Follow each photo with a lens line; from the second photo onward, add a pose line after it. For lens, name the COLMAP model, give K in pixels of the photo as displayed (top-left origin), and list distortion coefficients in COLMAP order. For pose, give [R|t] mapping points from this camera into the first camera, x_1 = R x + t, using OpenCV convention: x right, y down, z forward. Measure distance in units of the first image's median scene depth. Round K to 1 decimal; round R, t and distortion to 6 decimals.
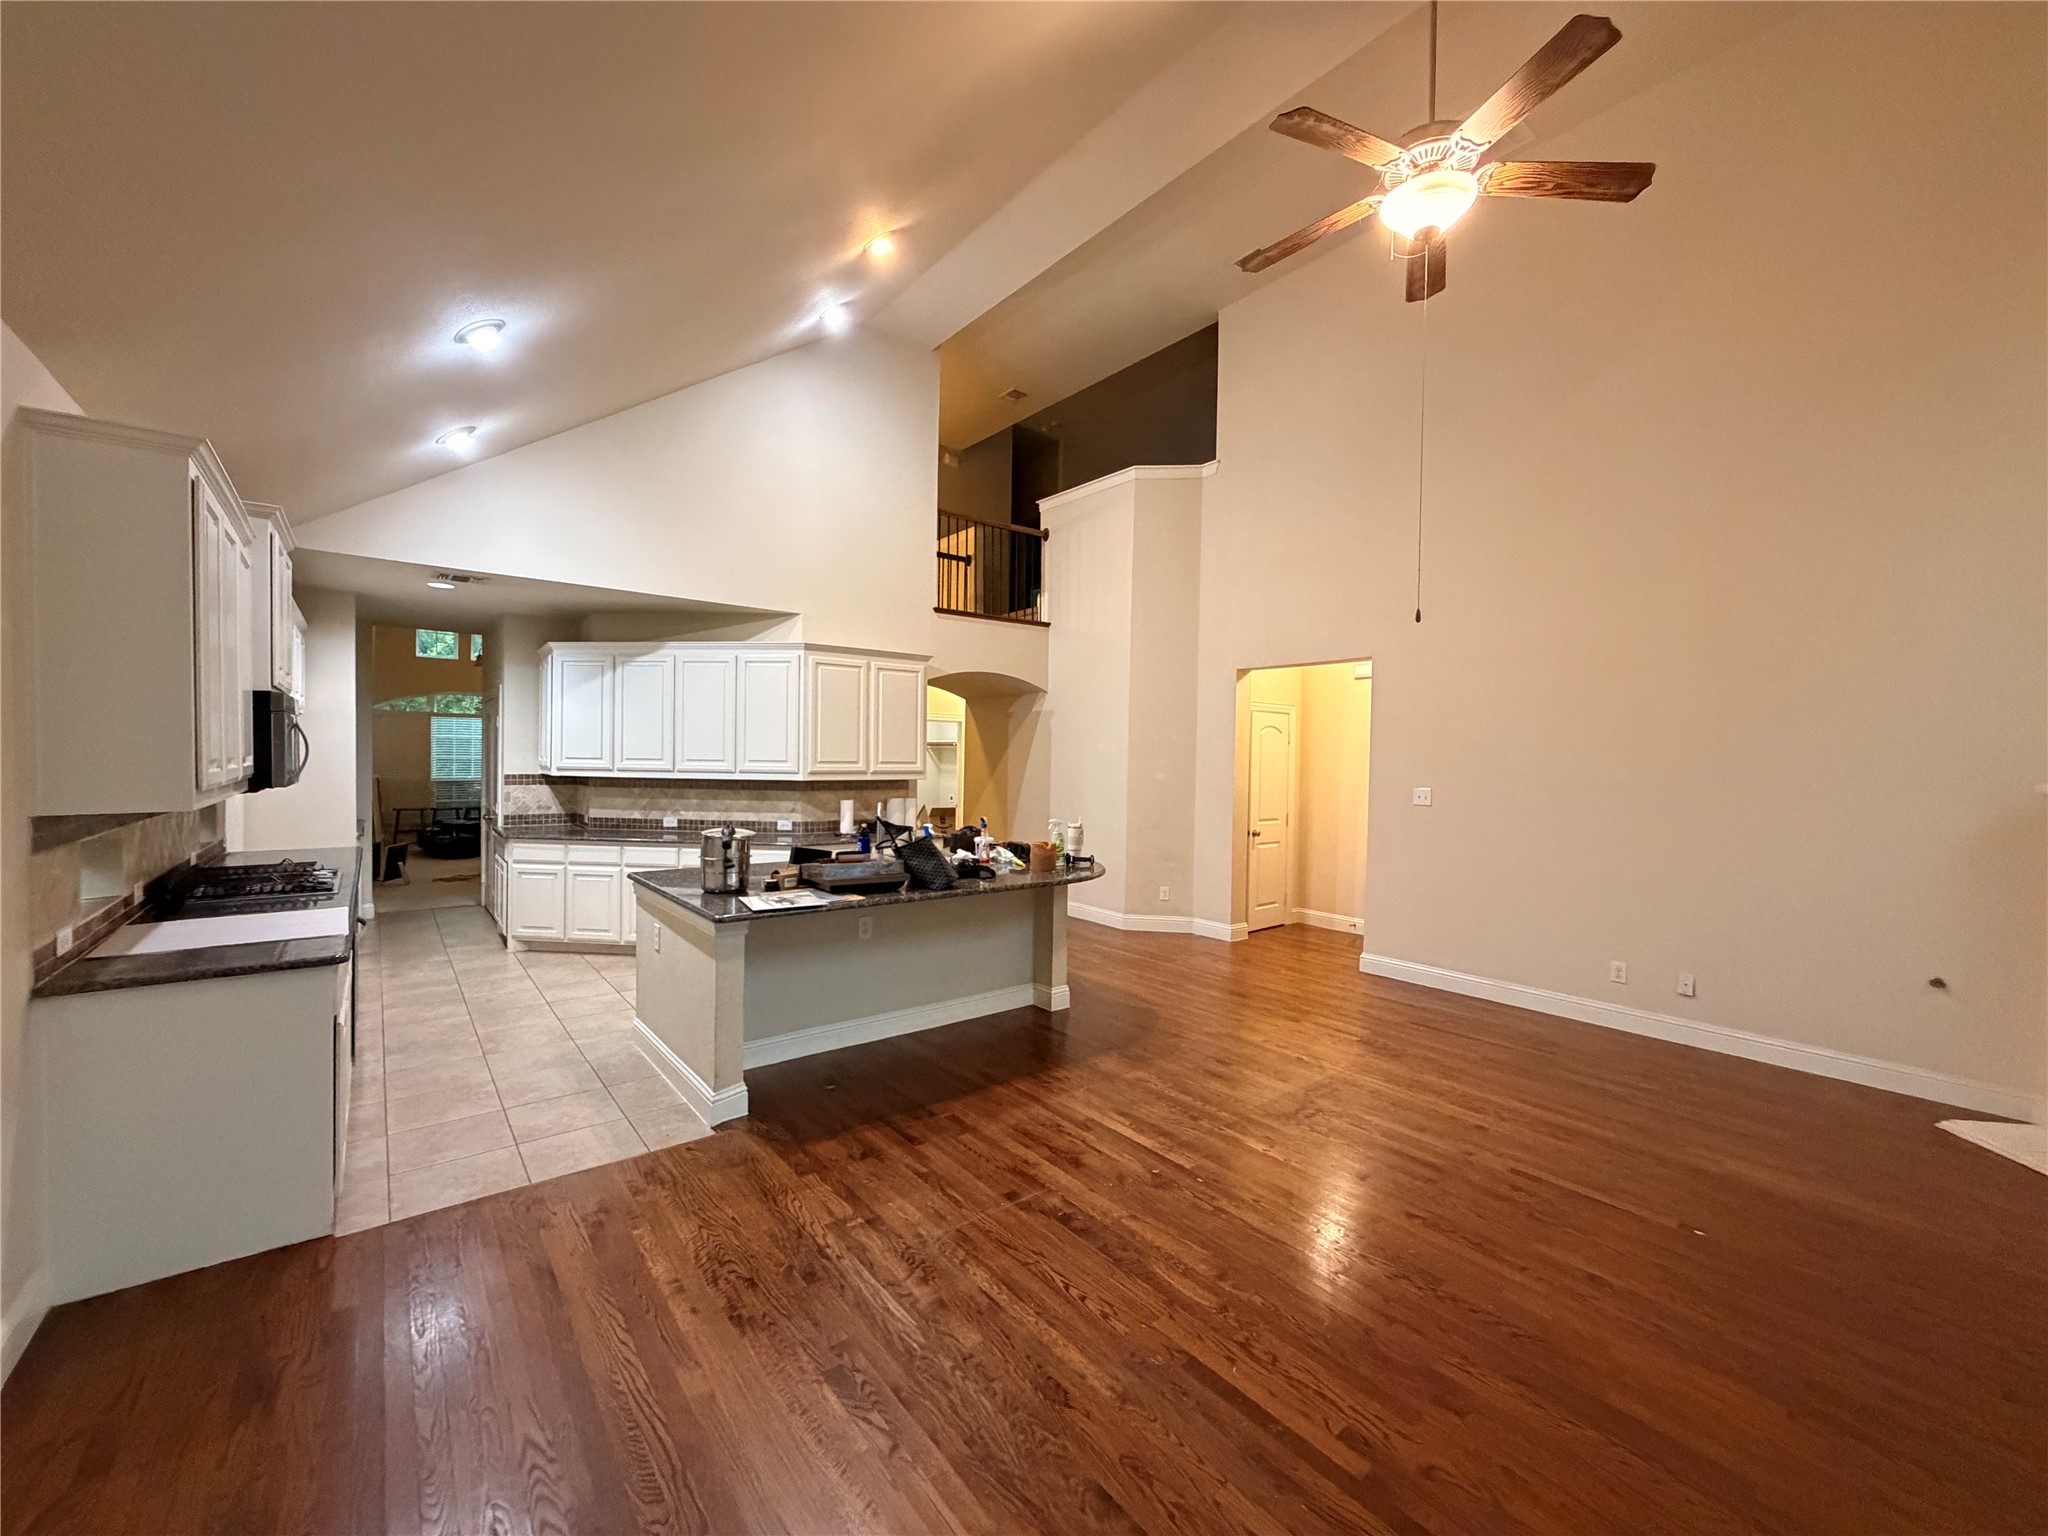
lens RADIAL K [[824.9, 0, 1024.0], [0, 824.9, 768.0], [0, 0, 1]] dist [-0.001918, -0.000003]
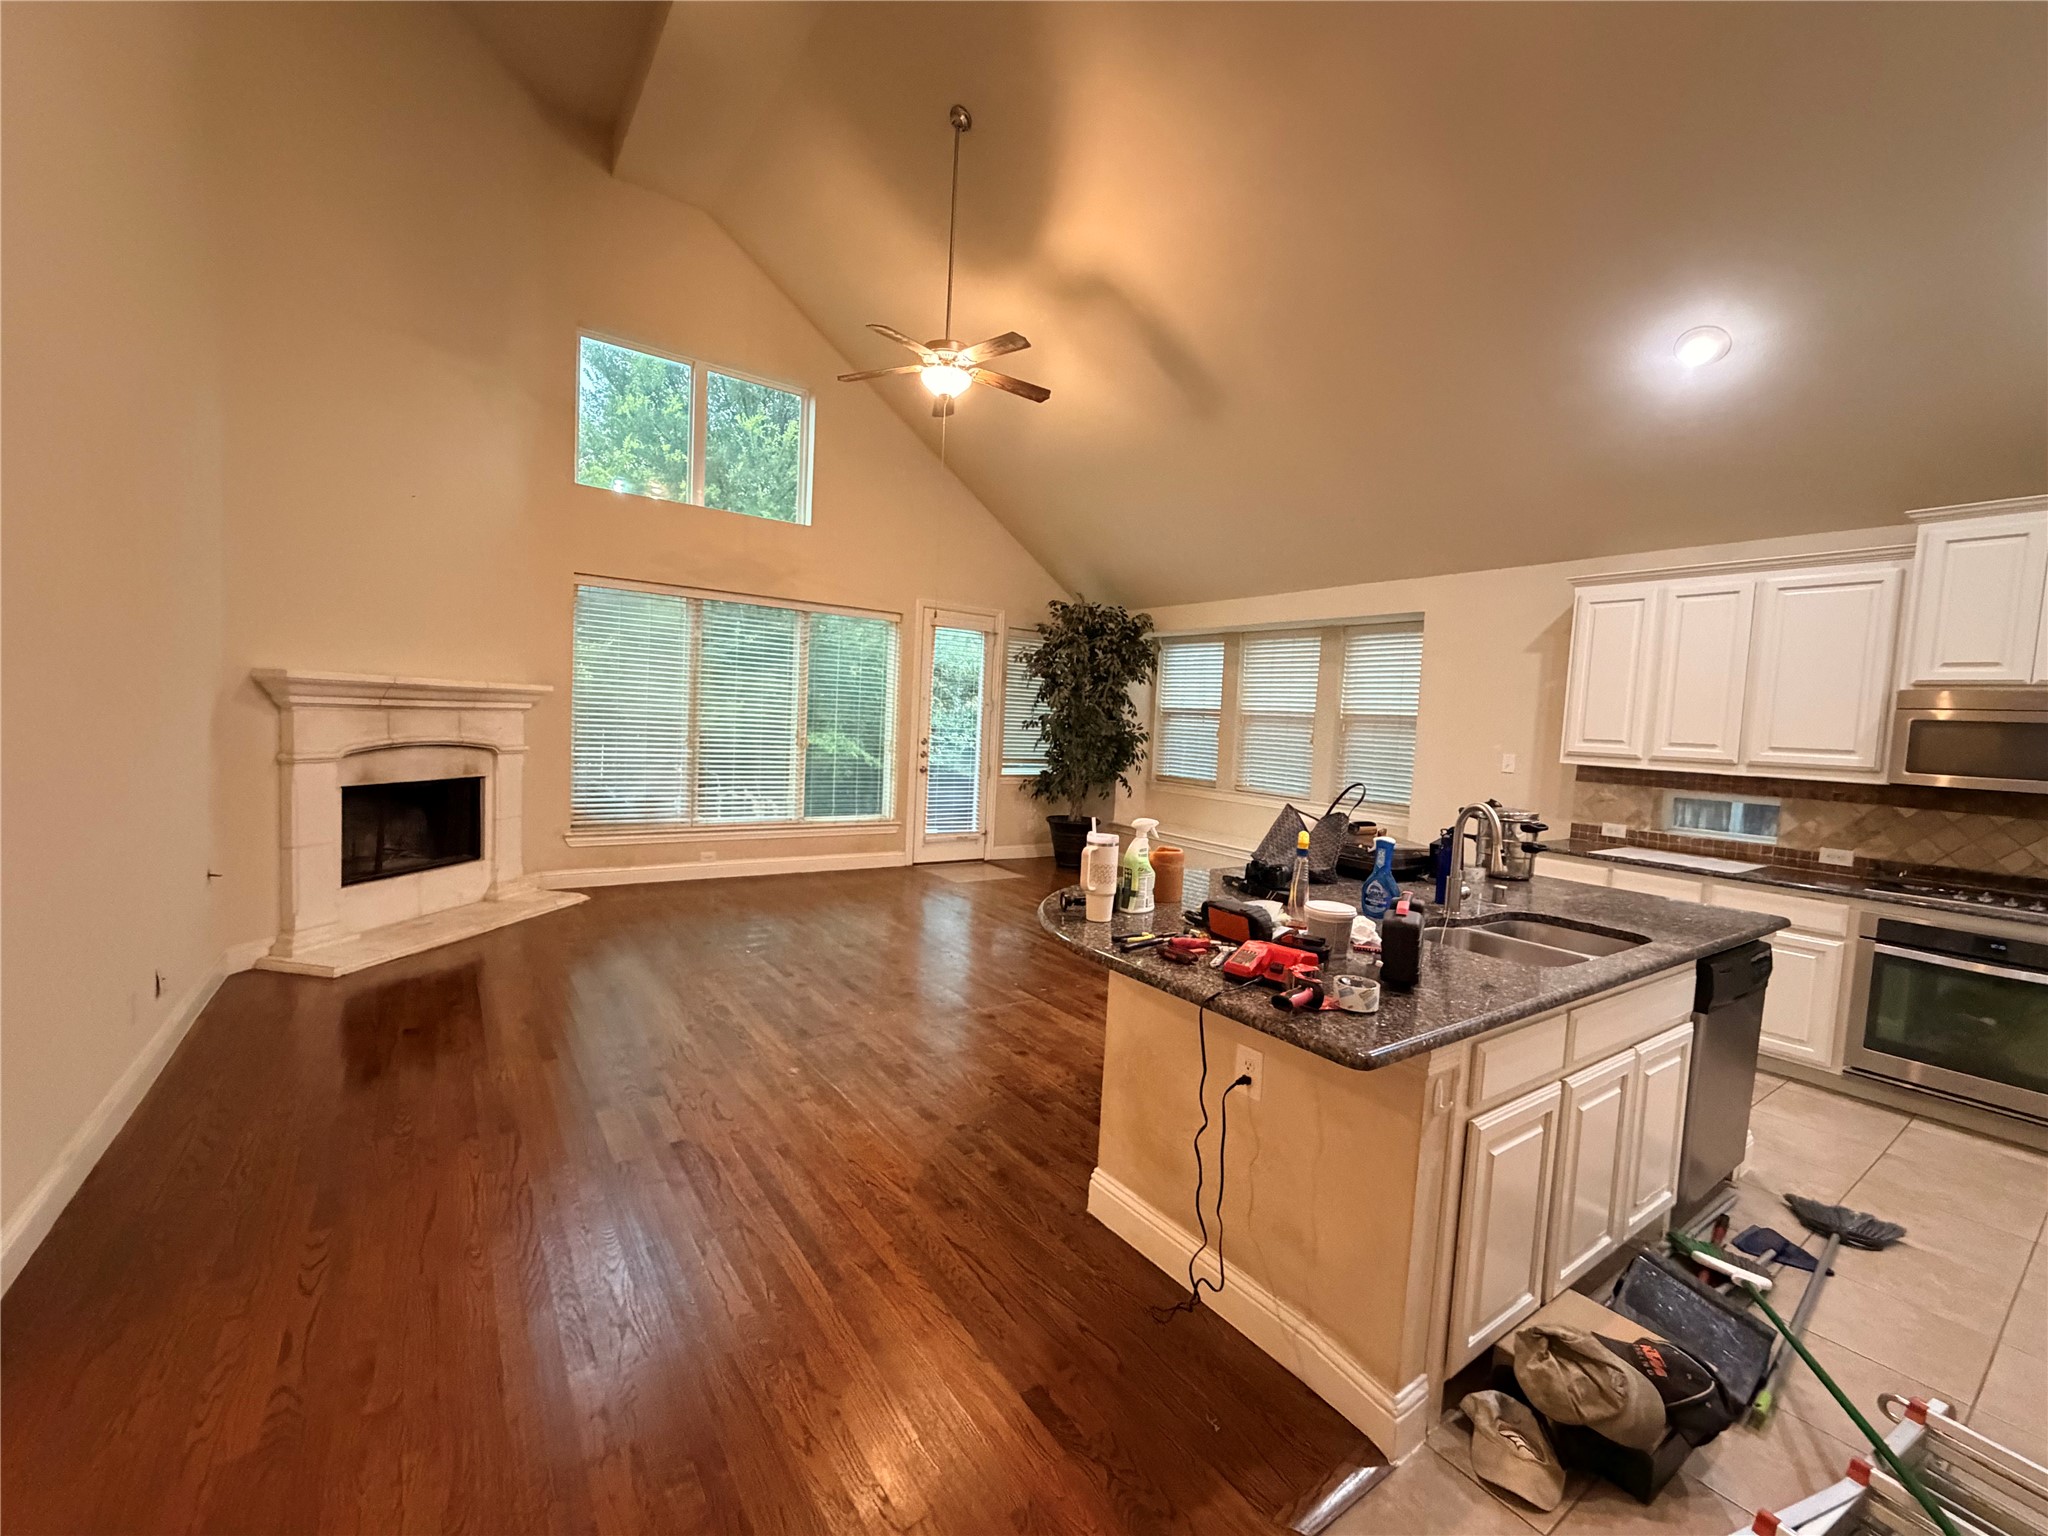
lens RADIAL K [[839.8, 0, 1023.6], [0, 839.8, 769.7], [0, 0, 1]] dist [-0.000044, -0.000336]
pose [[-0.995973, -0.071836, 0.053639, 0.140311], [-0.067535, 0.994656, 0.078095, -0.005791], [-0.058962, 0.074158, -0.995502, 2.364530]]
